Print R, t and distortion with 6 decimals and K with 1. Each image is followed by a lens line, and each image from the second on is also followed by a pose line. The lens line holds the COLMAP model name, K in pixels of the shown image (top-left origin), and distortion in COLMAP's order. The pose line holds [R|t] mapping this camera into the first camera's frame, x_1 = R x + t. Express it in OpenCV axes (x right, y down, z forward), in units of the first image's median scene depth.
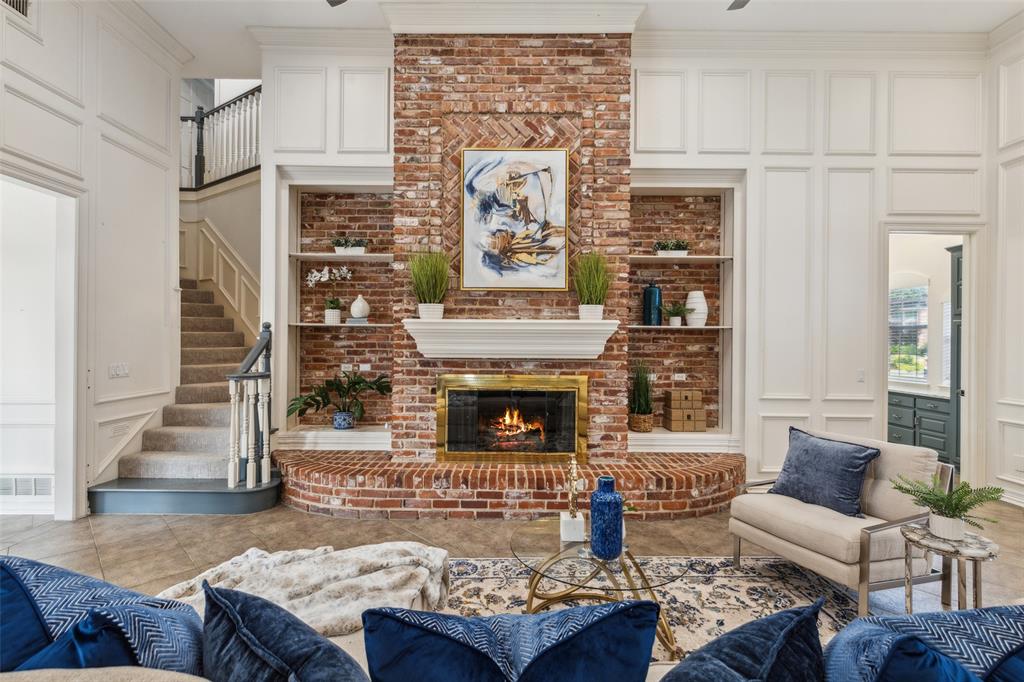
lens RADIAL K [[470.3, 0, 510.9], [0, 470.3, 342.3], [0, 0, 1]] dist [0.002531, 0.000267]
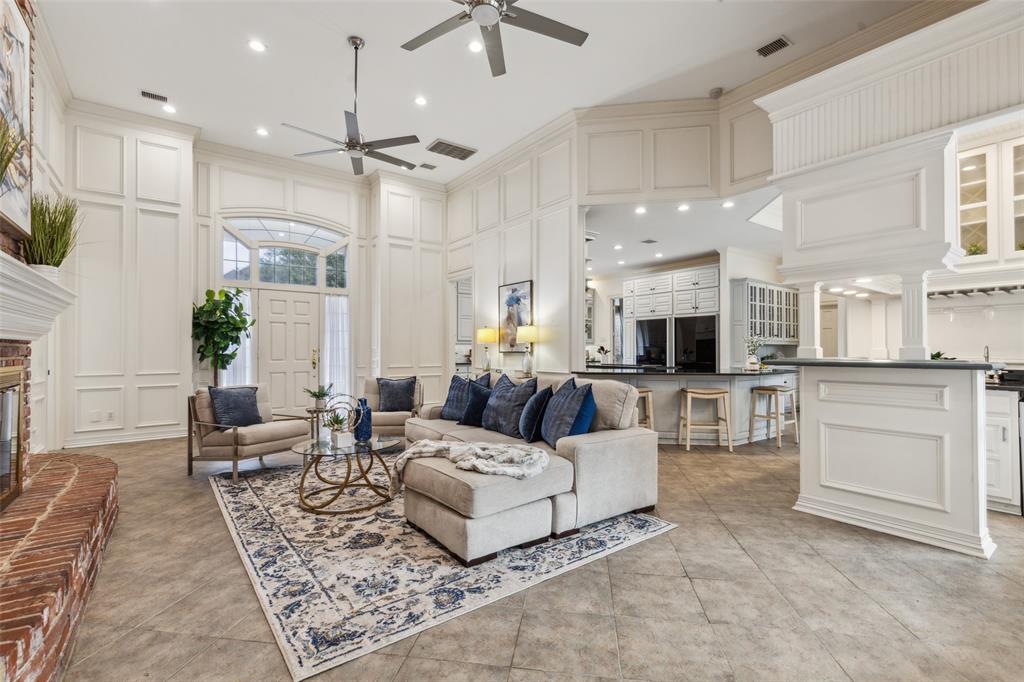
lens RADIAL K [[470.3, 0, 512.3], [0, 470.3, 342.6], [0, 0, 1]] dist [0.002531, 0.000267]
pose [[-0.595032, 0.000173, 0.803702, -1.262153], [-0.003794, 0.999988, -0.003024, 0.049370], [-0.803693, -0.004849, -0.595024, 1.248739]]
